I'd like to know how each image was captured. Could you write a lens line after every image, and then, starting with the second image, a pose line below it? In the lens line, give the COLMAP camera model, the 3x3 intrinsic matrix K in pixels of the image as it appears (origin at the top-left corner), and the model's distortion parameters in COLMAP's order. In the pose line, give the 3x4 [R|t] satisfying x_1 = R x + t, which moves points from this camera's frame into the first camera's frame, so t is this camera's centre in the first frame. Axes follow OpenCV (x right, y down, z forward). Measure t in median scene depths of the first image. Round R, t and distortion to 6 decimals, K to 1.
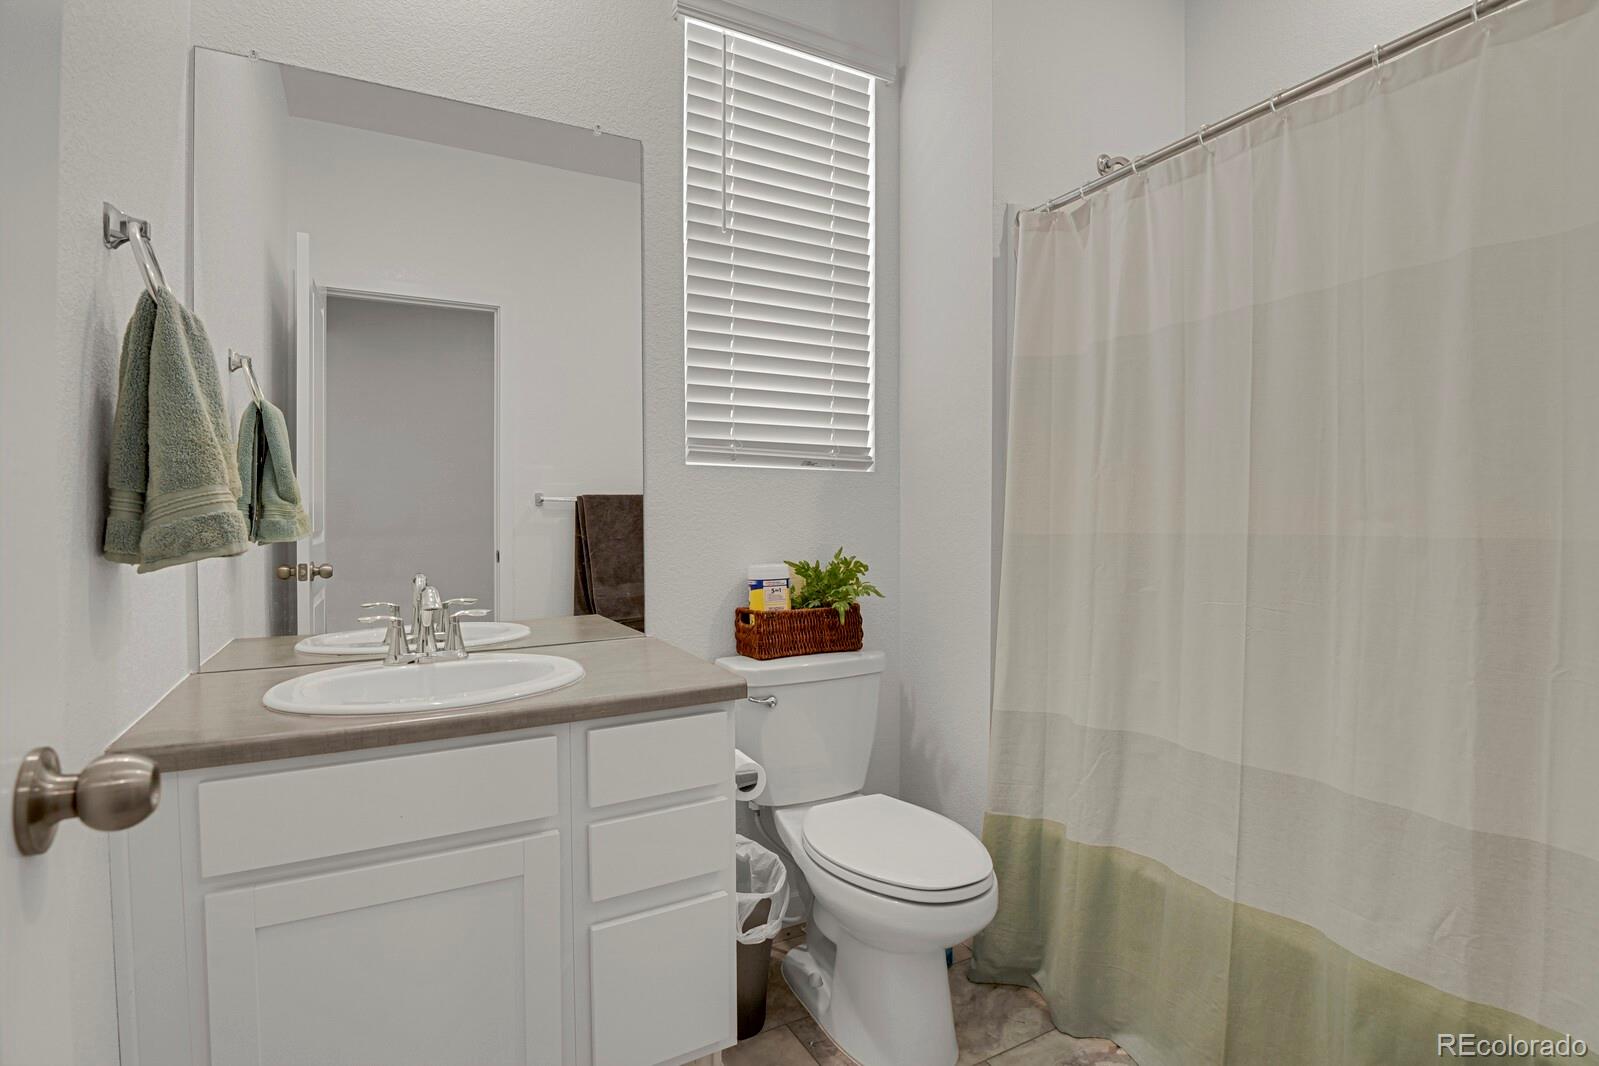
lens RADIAL K [[780.4, 0, 805.8], [0, 780.4, 530.6], [0, 0, 1]] dist [-0.022219, -0.005657]
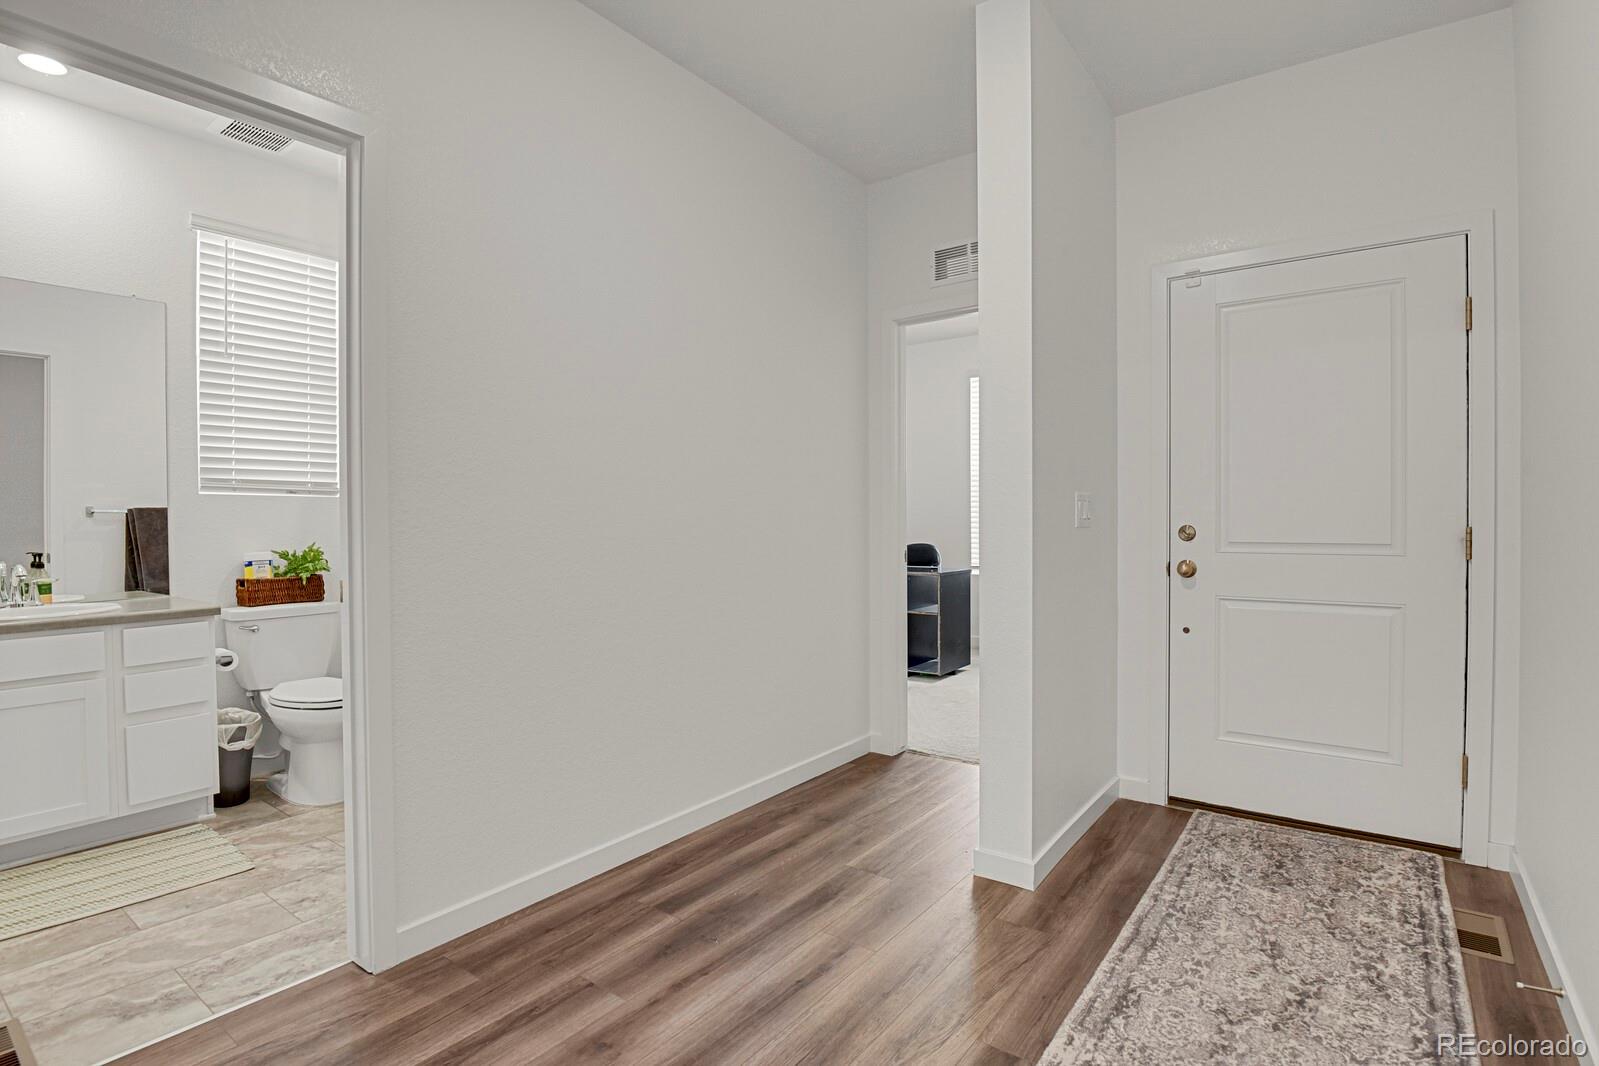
lens RADIAL K [[780.4, 0, 802.3], [0, 780.4, 534.4], [0, 0, 1]] dist [-0.022219, -0.005657]
pose [[0.911093, -0.007946, 0.412125, 0.343110], [0.010241, 0.999942, -0.003360, 0.022079], [-0.412074, 0.007282, 0.911121, -1.029920]]
